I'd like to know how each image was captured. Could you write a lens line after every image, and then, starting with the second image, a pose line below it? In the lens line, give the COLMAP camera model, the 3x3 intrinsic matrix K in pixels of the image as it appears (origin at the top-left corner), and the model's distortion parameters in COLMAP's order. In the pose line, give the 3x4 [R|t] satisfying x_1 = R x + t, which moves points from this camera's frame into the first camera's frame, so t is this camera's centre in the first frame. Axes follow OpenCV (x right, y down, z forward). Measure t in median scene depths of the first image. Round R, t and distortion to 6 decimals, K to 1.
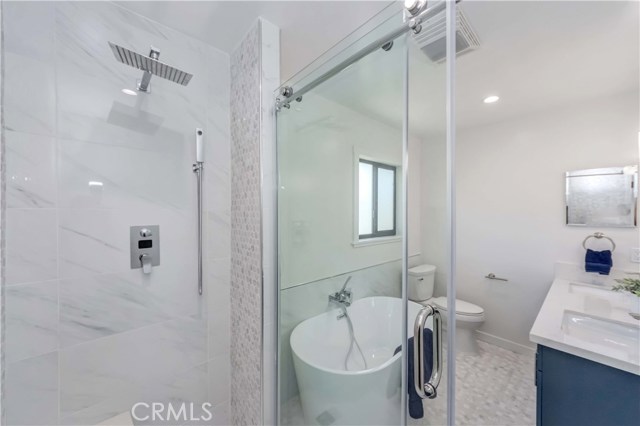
lens RADIAL K [[238.5, 0, 319.0], [0, 238.5, 218.6], [0, 0, 1]] dist [0.001935, 0.000037]
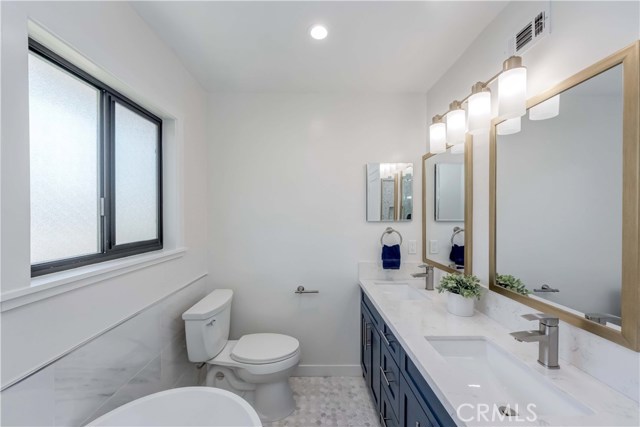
lens RADIAL K [[255.8, 0, 320.0], [0, 255.8, 213.5], [0, 0, 1]] dist [0.000129, -0.000015]
pose [[0.661887, 0.000875, 0.749603, 0.265995], [0.023565, 0.999481, -0.021974, 0.026256], [-0.749233, 0.032209, 0.661523, 0.755572]]
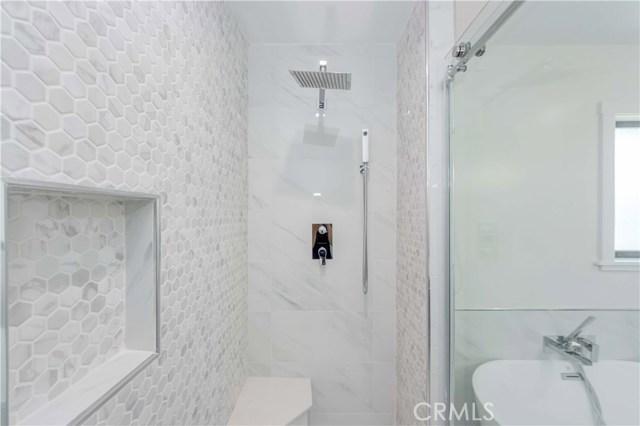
lens RADIAL K [[238.5, 0, 319.0], [0, 238.5, 218.6], [0, 0, 1]] dist [0.001935, 0.000037]
pose [[0.744520, 0.004753, -0.667583, 0.027777], [-0.018681, 0.999731, -0.013716, 0.017651], [0.667339, 0.022683, 0.744409, 0.108679]]
